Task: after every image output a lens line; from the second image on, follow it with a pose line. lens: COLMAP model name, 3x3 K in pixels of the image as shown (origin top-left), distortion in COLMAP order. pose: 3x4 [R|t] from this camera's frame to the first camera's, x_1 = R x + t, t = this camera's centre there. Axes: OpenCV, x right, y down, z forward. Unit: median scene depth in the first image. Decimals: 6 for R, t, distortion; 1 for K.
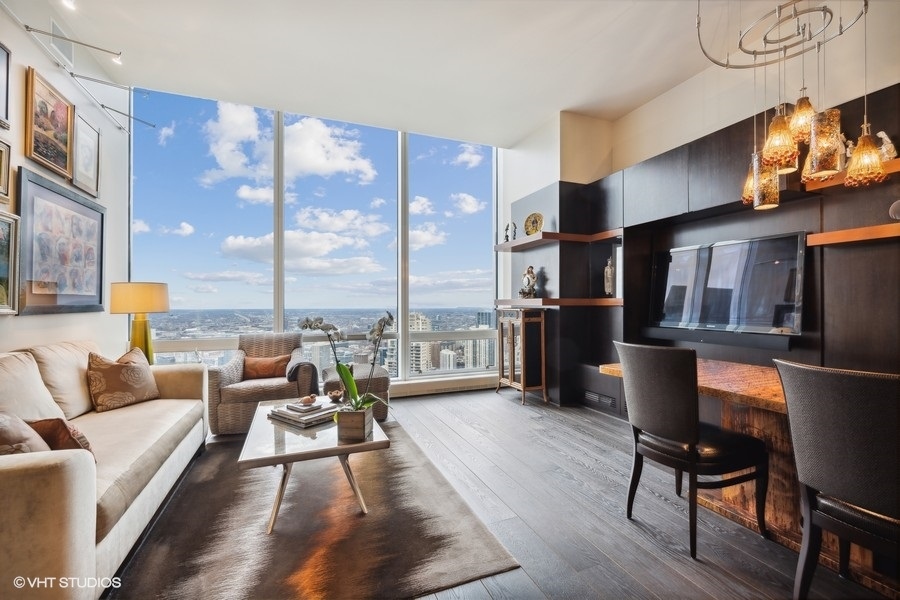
lens RADIAL K [[385.2, 0, 451.6], [0, 385.2, 304.6], [0, 0, 1]] dist [-0.002599, -0.000304]
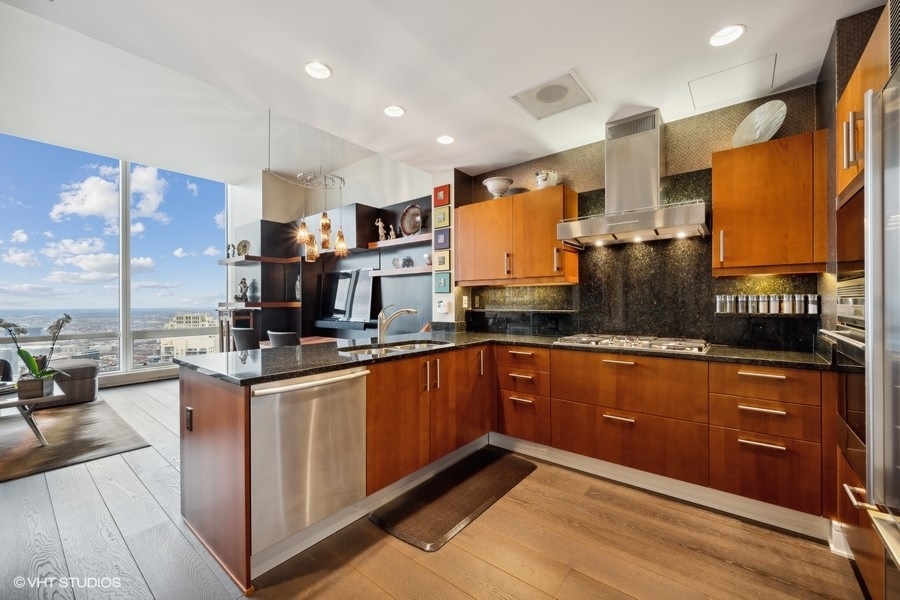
lens RADIAL K [[363.6, 0, 452.6], [0, 363.6, 302.3], [0, 0, 1]] dist [-0.001035, -0.000065]
pose [[0.872218, -0.003481, 0.489105, 0.310688], [0.005048, 0.999985, -0.001885, -0.011826], [-0.489092, 0.004113, 0.872223, -0.676426]]
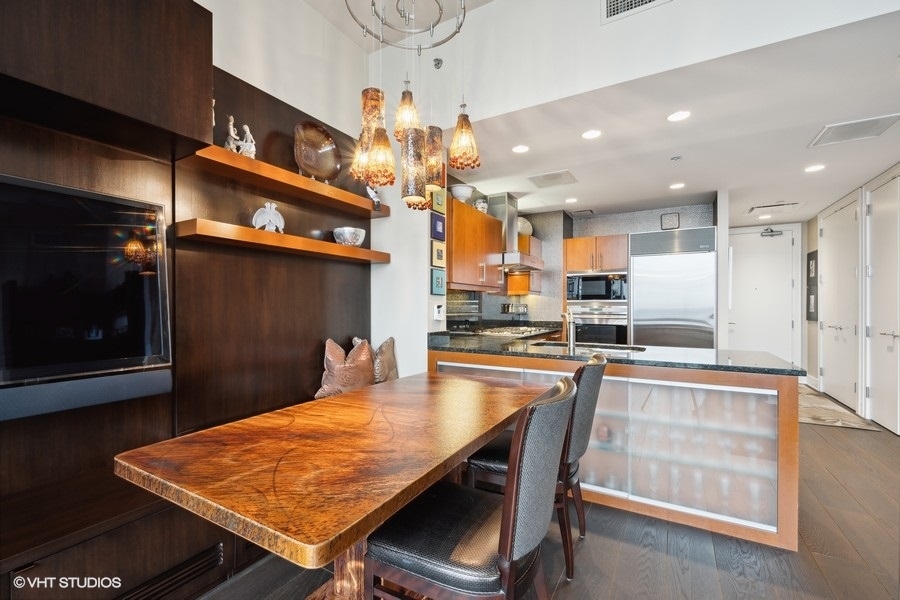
lens RADIAL K [[385.2, 0, 451.6], [0, 385.2, 304.6], [0, 0, 1]] dist [-0.002599, -0.000304]
pose [[-0.620354, 0.002830, 0.784317, 0.077225], [0.001917, 0.999996, -0.002091, -0.017940], [-0.784320, 0.000207, -0.620357, 0.876882]]
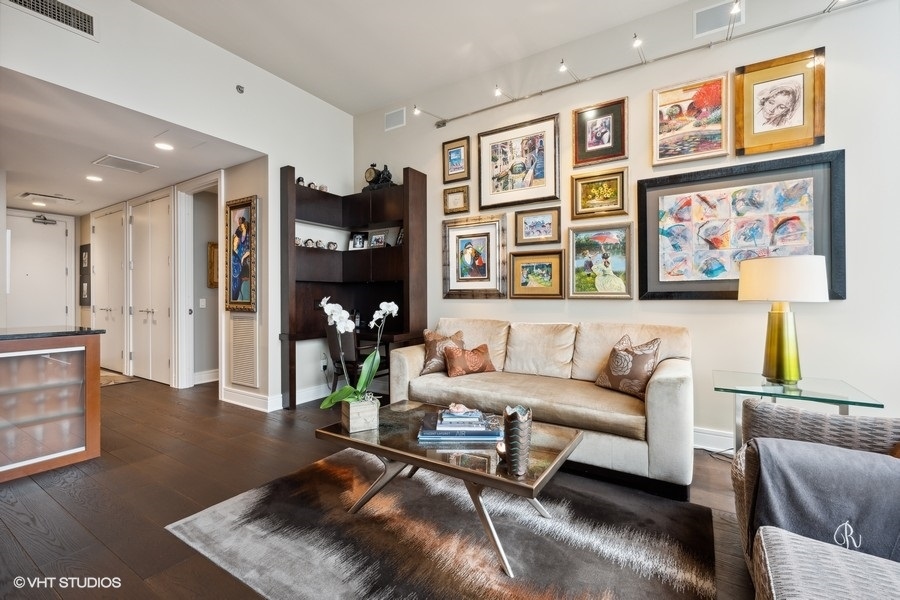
lens RADIAL K [[391.4, 0, 451.7], [0, 391.4, 296.1], [0, 0, 1]] dist [-0.001869, -0.000460]
pose [[-0.808352, 0.006279, -0.588667, 0.088195], [0.004635, 0.999980, 0.004302, 0.006198], [0.588682, 0.000749, -0.808365, 1.240540]]
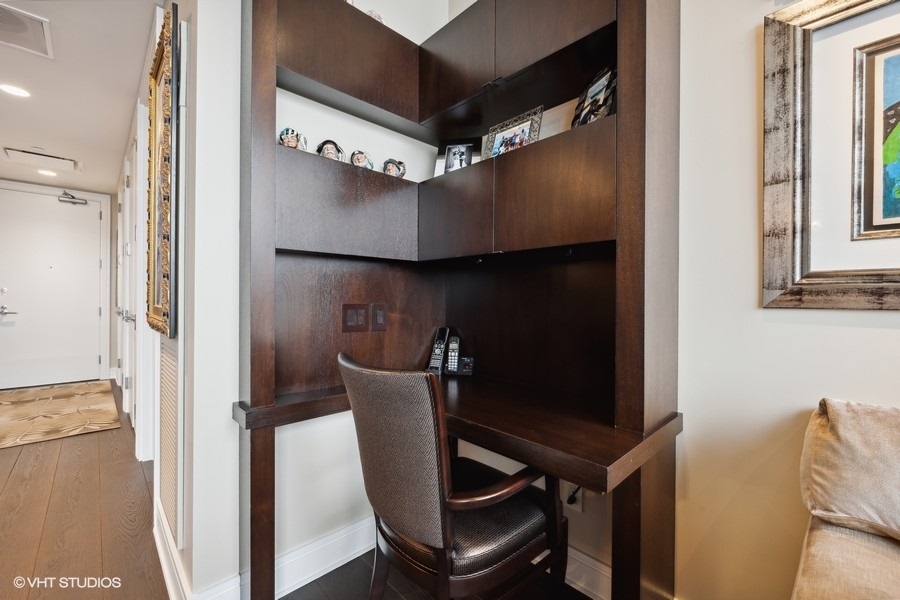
lens RADIAL K [[372.1, 0, 450.0], [0, 372.1, 300.0], [0, 0, 1]] dist [-0.001628, -0.000029]
pose [[-0.927382, -0.004767, -0.374085, -0.256175], [-0.006372, 0.999975, 0.003054, 0.013856], [0.374061, 0.005216, -0.927389, 0.408551]]
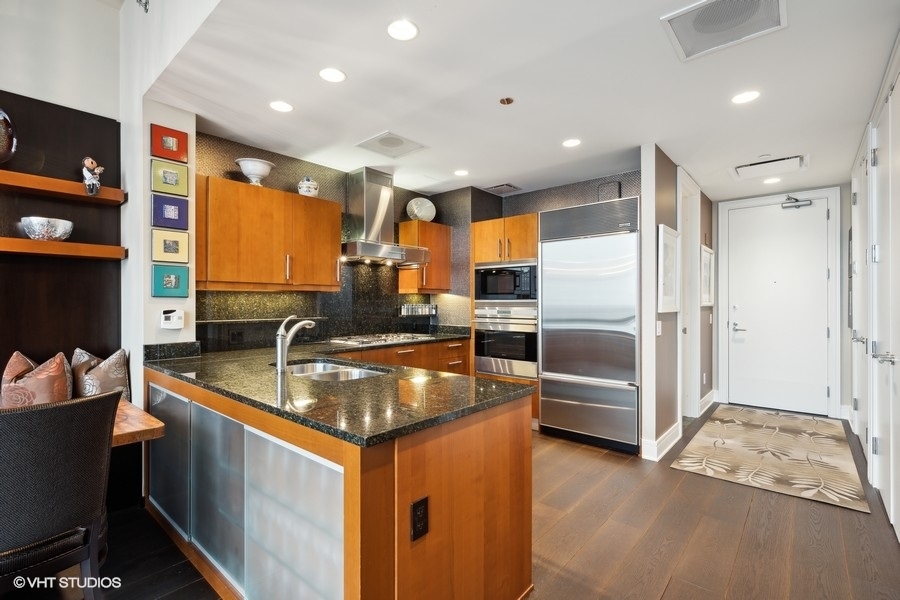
lens RADIAL K [[410.4, 0, 451.9], [0, 410.4, 302.0], [0, 0, 1]] dist [-0.000234, -0.000257]
pose [[-0.458151, 0.002392, 0.888871, -0.135028], [0.003915, 0.999992, -0.000673, -0.030603], [-0.888866, 0.003171, -0.458157, 0.196618]]
